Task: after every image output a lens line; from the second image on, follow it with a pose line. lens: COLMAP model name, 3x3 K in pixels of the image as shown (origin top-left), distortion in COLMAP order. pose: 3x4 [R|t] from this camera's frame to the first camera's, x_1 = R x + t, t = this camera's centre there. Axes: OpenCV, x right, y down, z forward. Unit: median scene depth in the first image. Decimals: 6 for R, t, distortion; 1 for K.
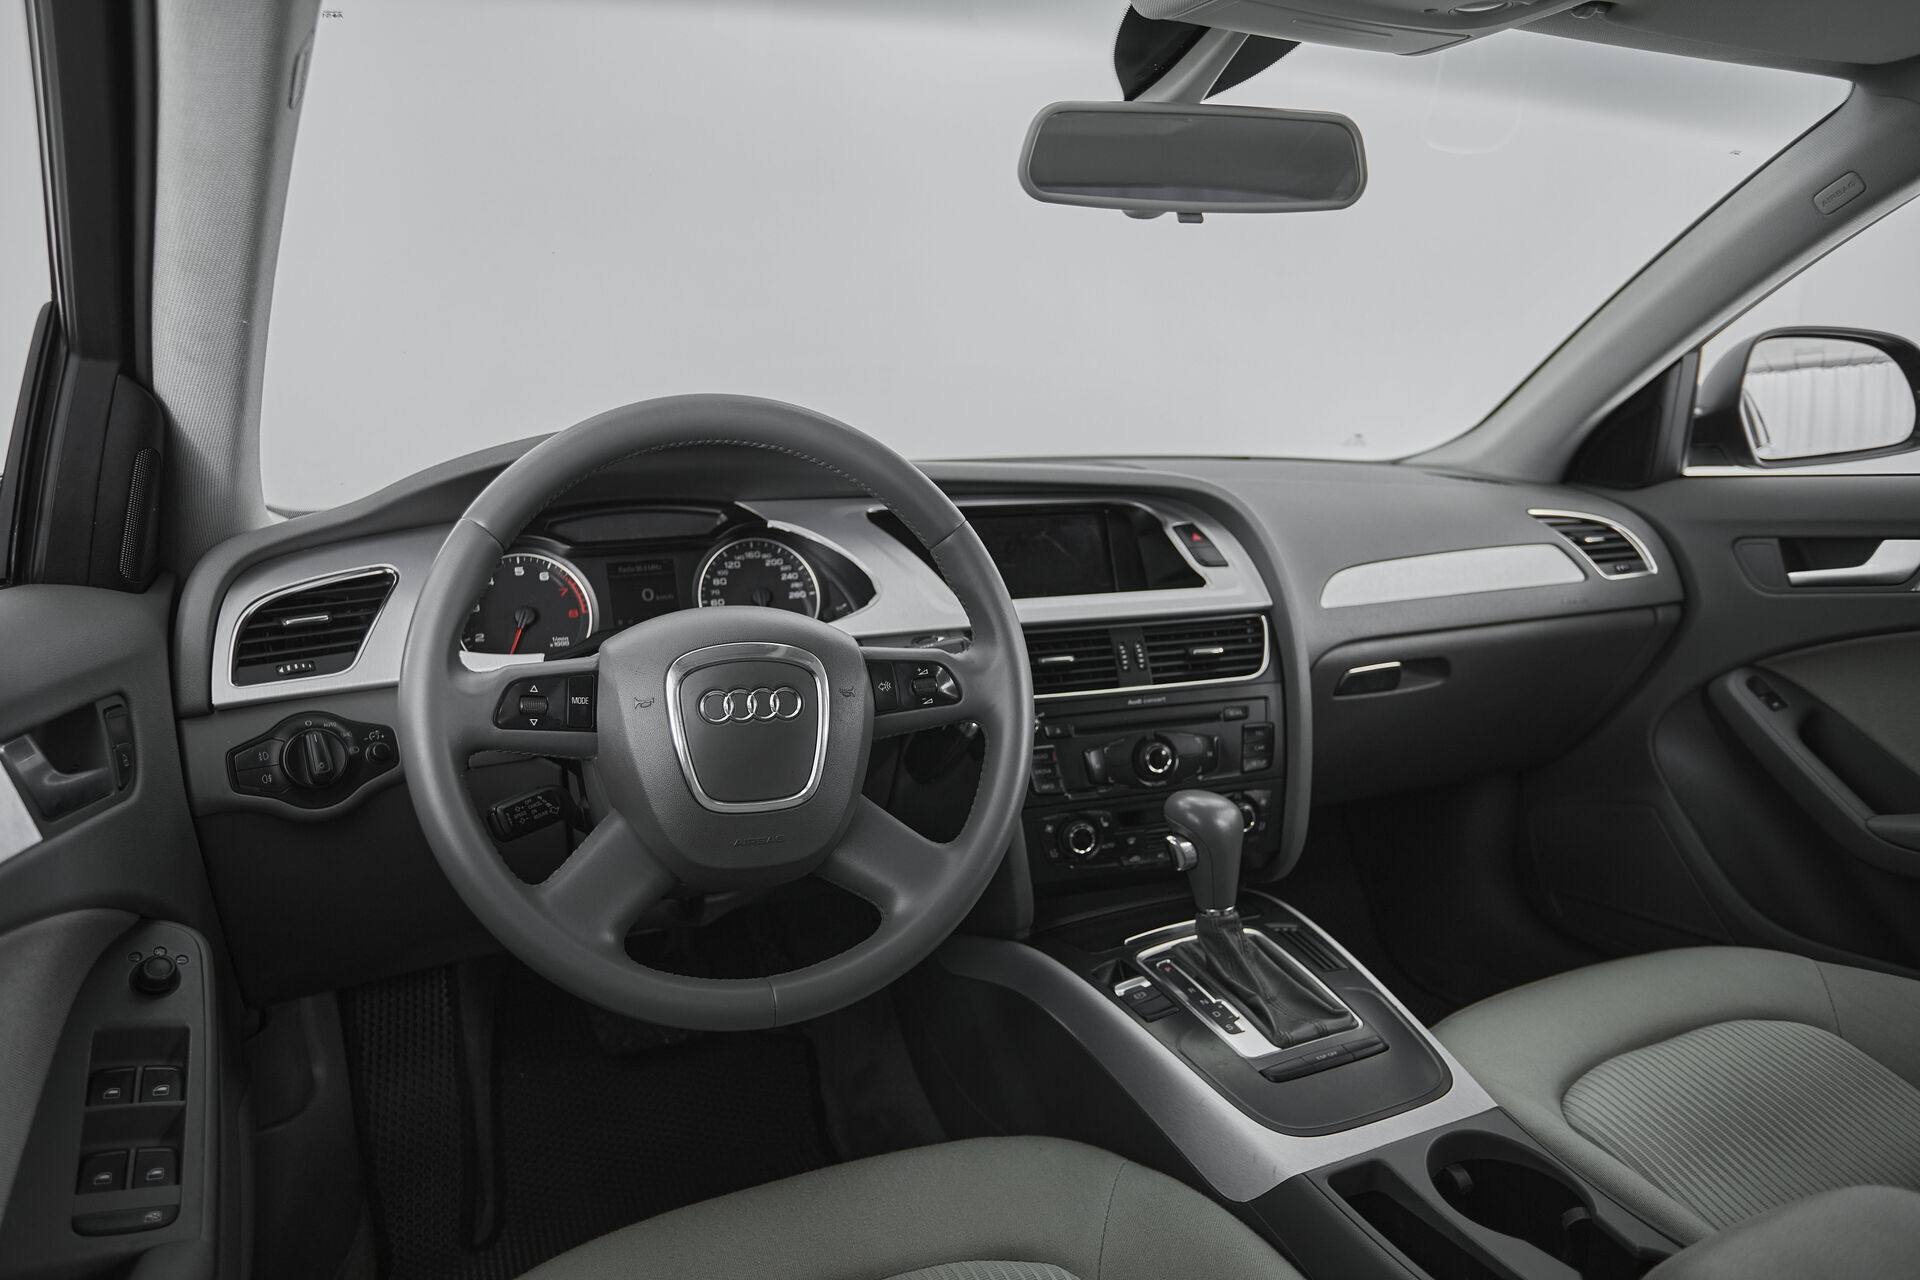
lens RADIAL K [[1244.1, 0, 954.9], [0, 1244.1, 642.9], [0, 0, 1]] dist [-0.063013, 0.058786]
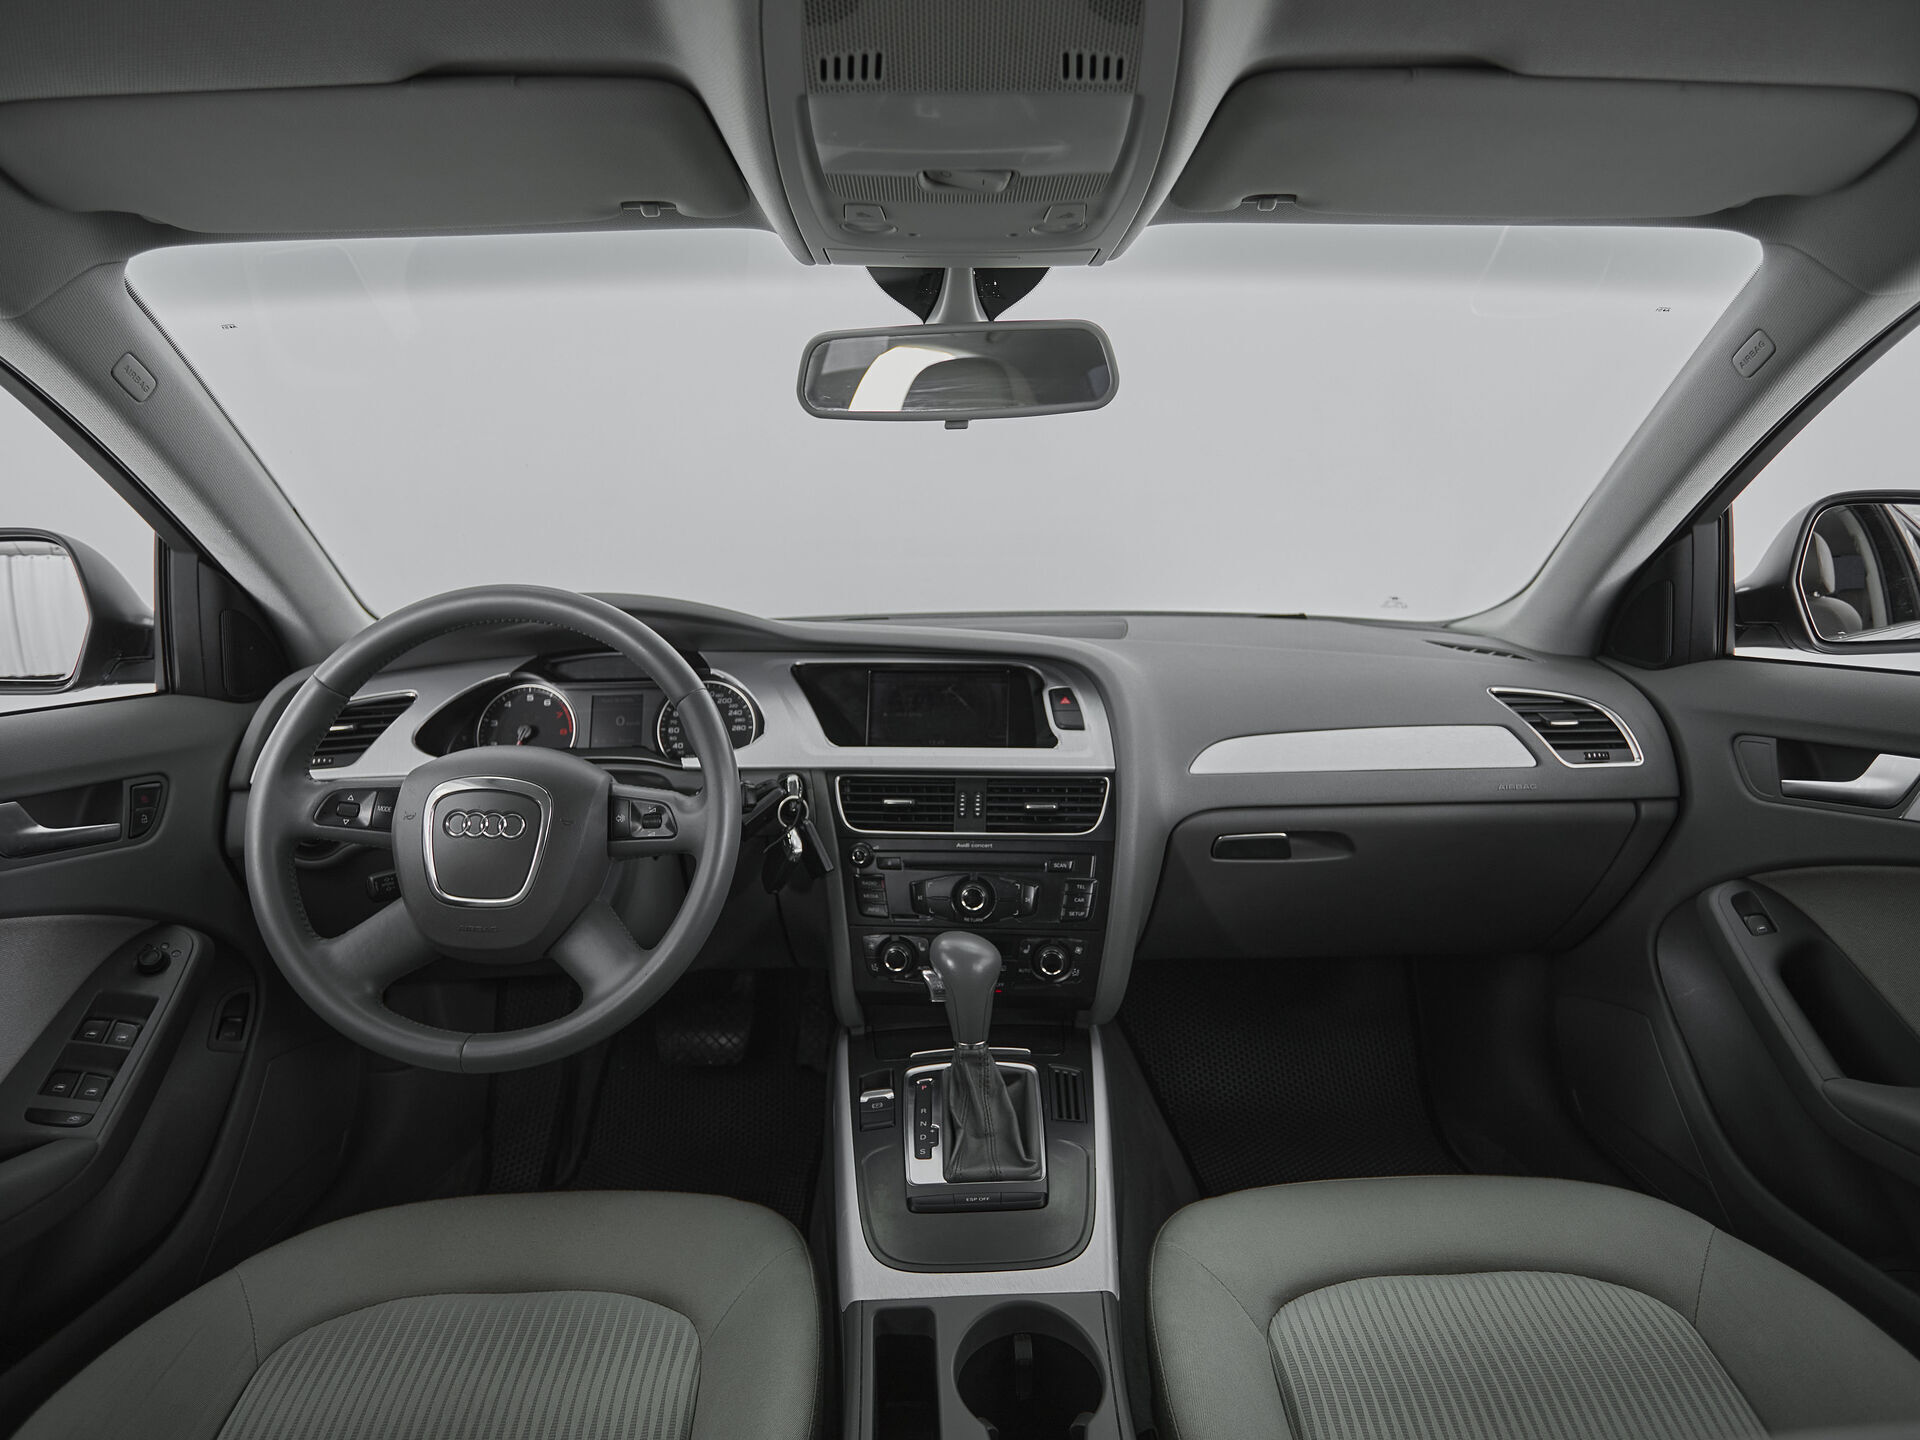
lens RADIAL K [[1044.0, 0, 966.1], [0, 1044.0, 721.7], [0, 0, 1]] dist [-0.001172, -0.002072]
pose [[0.924517, 0.071009, -0.374467, 0.514365], [-0.072805, 0.997302, 0.009368, -0.076864], [0.374122, 0.018602, 0.927193, 0.118060]]
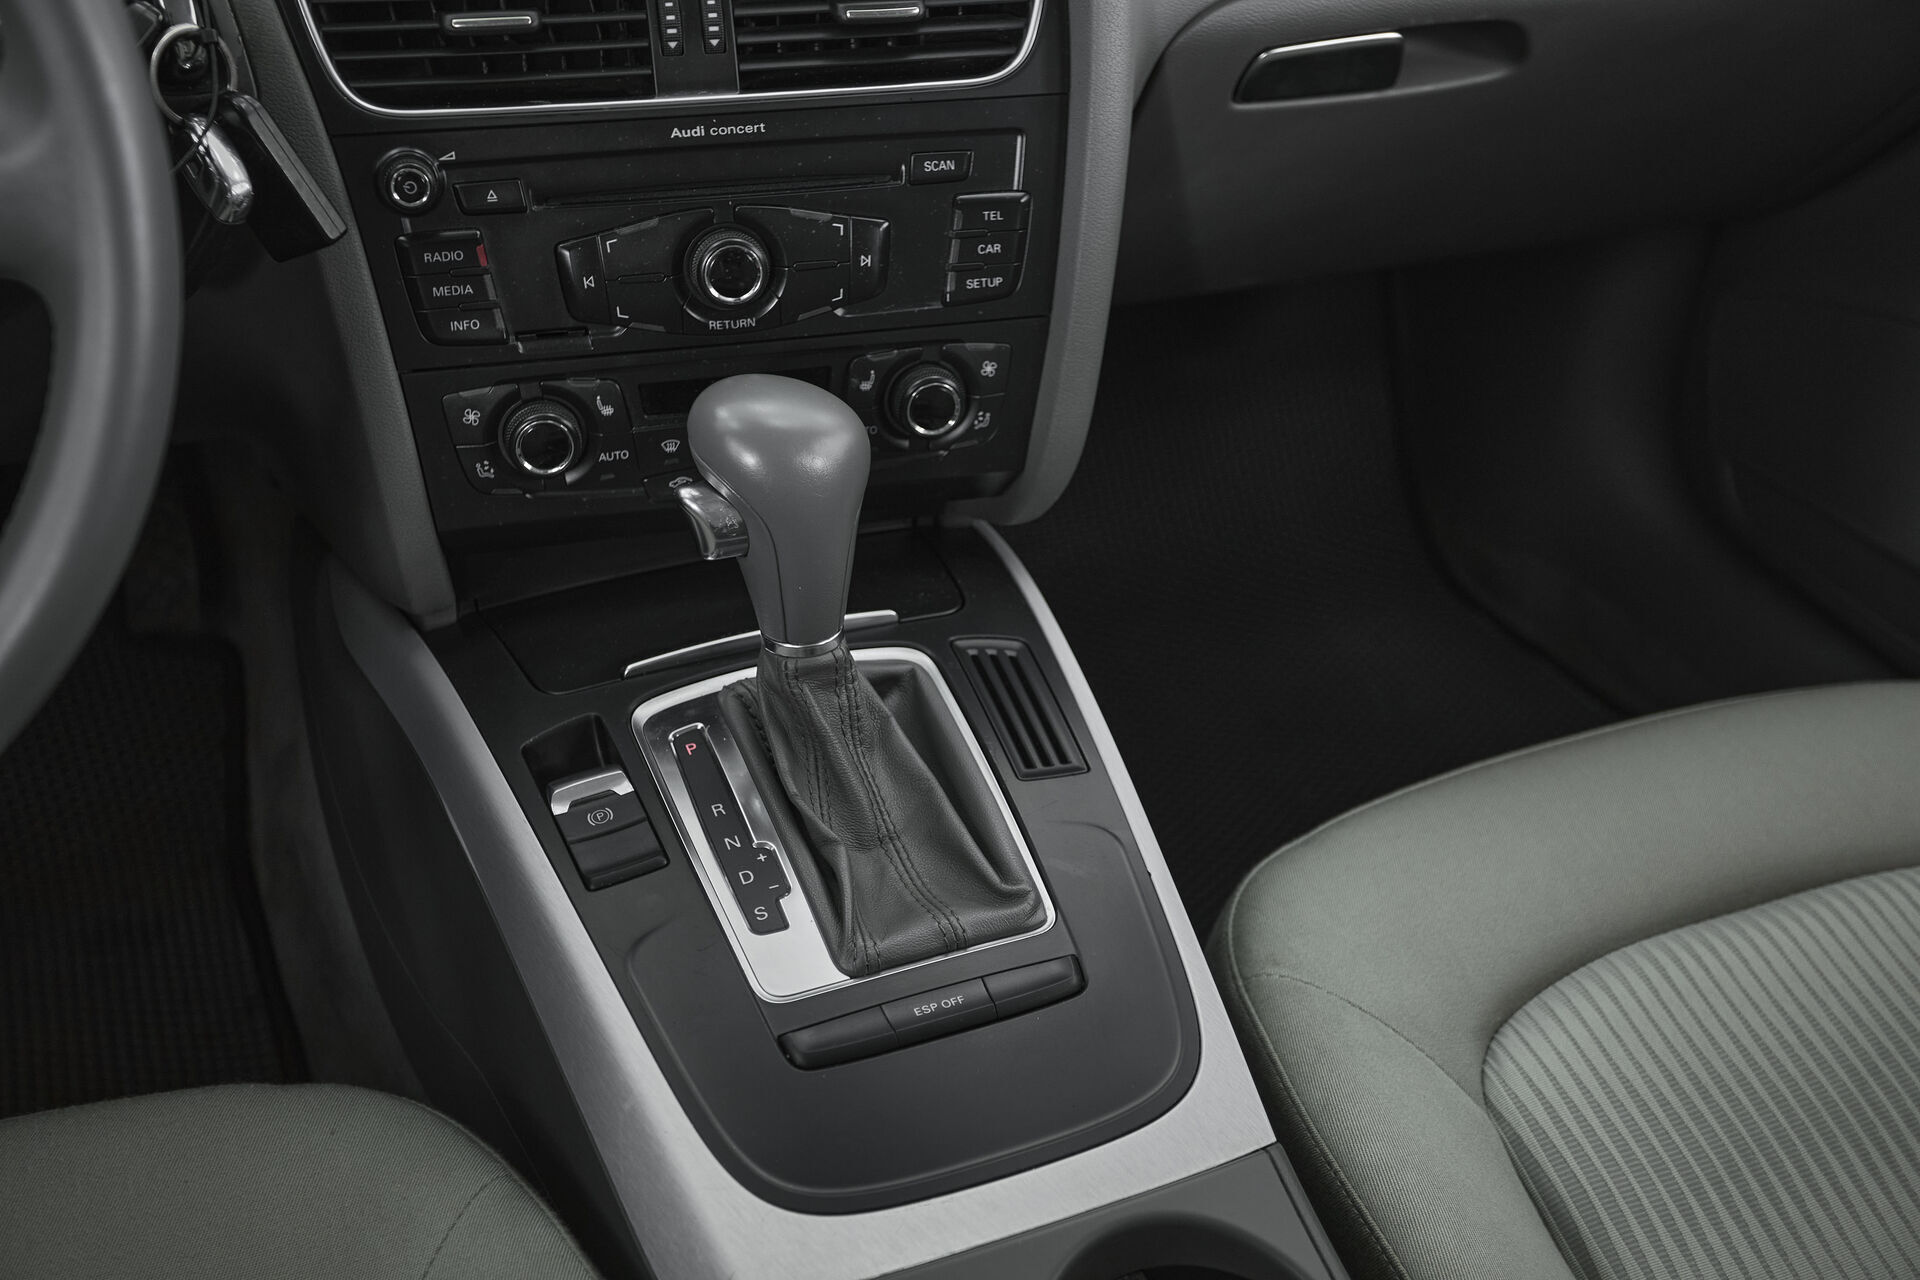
lens RADIAL K [[2073.7, 0, 960.0], [0, 2073.7, 640.0], [0, 0, 1]] dist [0.025047, 0.026501]
pose [[0.997925, 0.061445, 0.019228, 0.243447], [-0.063873, 0.907342, 0.415512, -0.100023], [0.008085, -0.415878, 0.909384, 0.290283]]
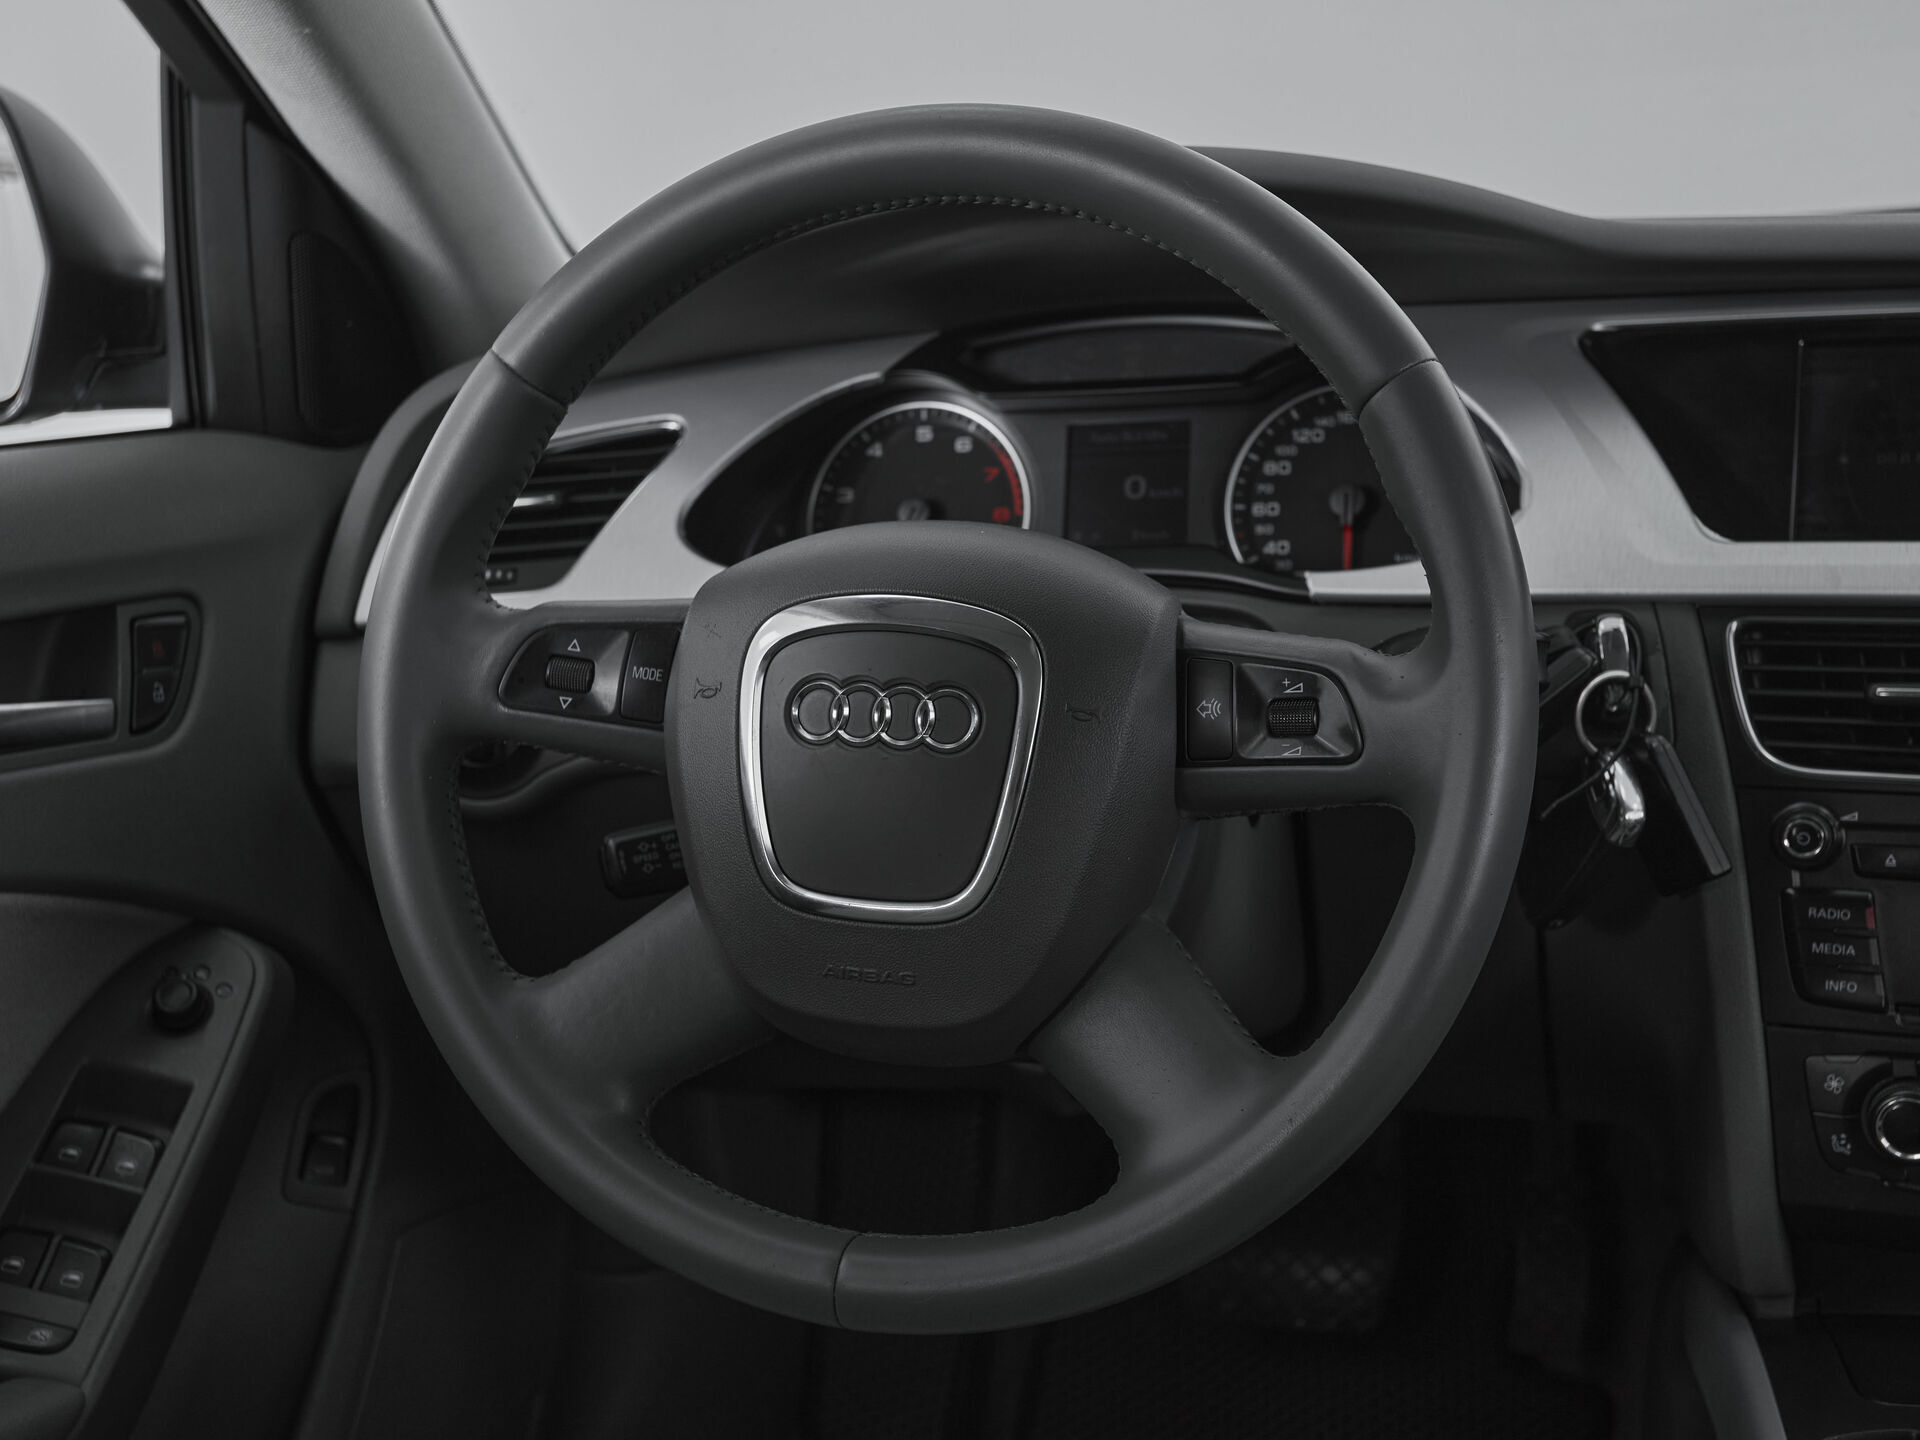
lens RADIAL K [[2271.6, 0, 960.0], [0, 2271.6, 720.0], [0, 0, 1]] dist [0.012916, 0.057572]
pose [[0.756417, 0.115692, -0.643777, 0.340951], [-0.067180, 0.992770, 0.099475, -0.032421], [0.650631, -0.031996, 0.758720, 0.215543]]
